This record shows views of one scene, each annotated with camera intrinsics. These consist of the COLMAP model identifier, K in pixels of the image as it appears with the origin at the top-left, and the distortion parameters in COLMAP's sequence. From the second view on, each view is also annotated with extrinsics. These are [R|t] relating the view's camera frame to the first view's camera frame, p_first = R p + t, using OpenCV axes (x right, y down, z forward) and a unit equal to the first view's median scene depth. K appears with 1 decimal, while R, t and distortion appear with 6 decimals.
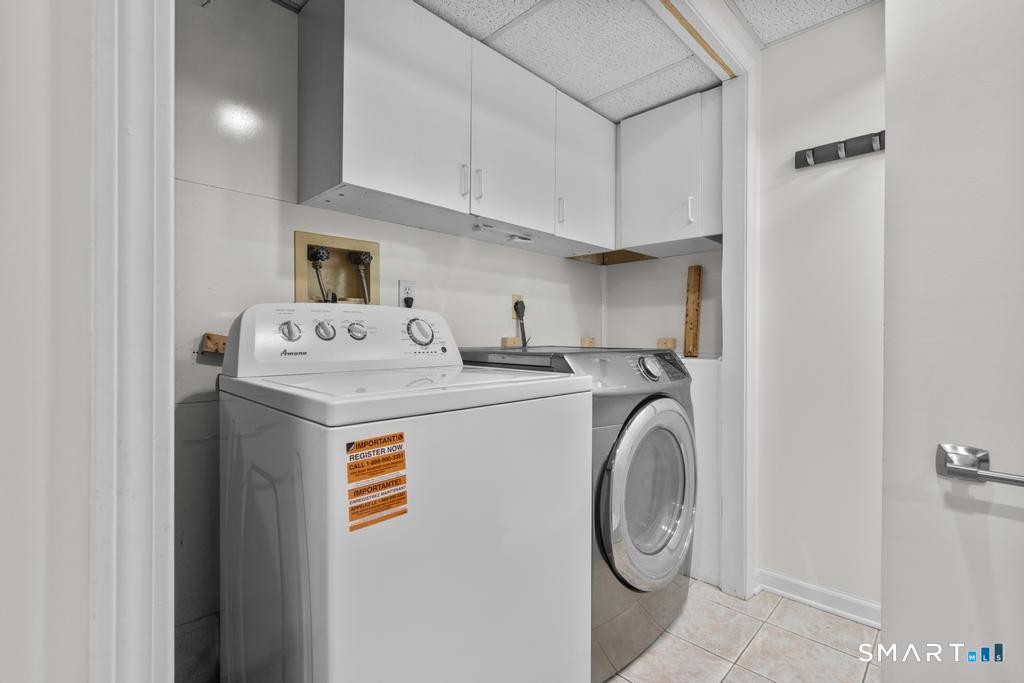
lens RADIAL K [[460.6, 0, 512.6], [0, 460.6, 335.5], [0, 0, 1]] dist [0.004515, 0.000324]
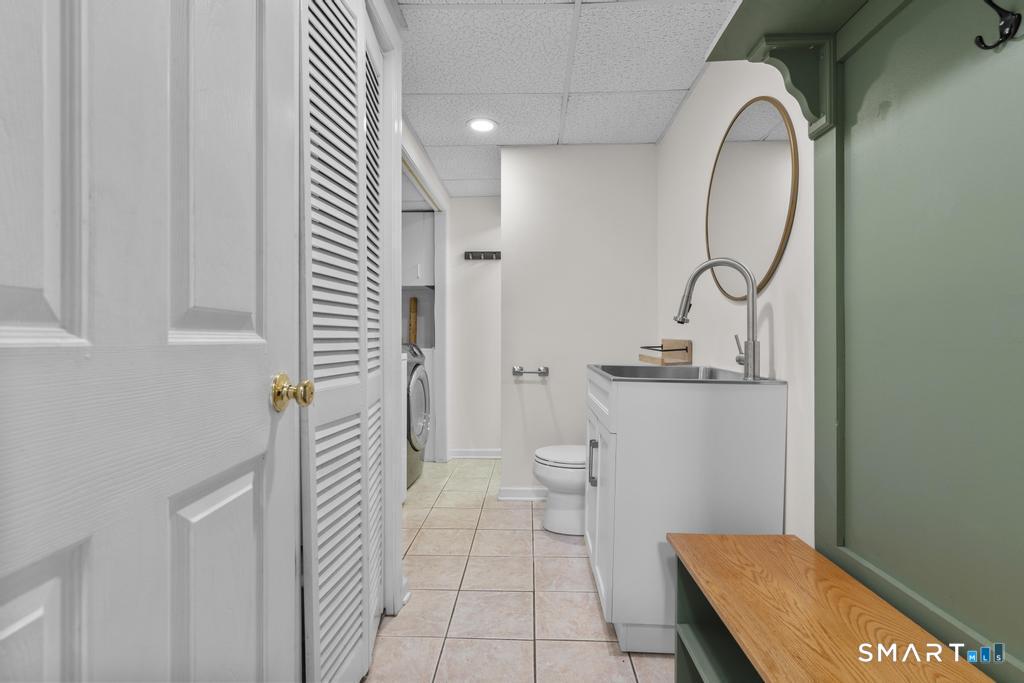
lens RADIAL K [[460.6, 0, 511.9], [0, 460.6, 337.6], [0, 0, 1]] dist [0.004515, 0.000324]
pose [[0.740173, -0.008742, 0.672360, -0.674881], [0.008198, 0.999958, 0.003976, 0.000427], [-0.672366, 0.002570, 0.740214, -0.743749]]
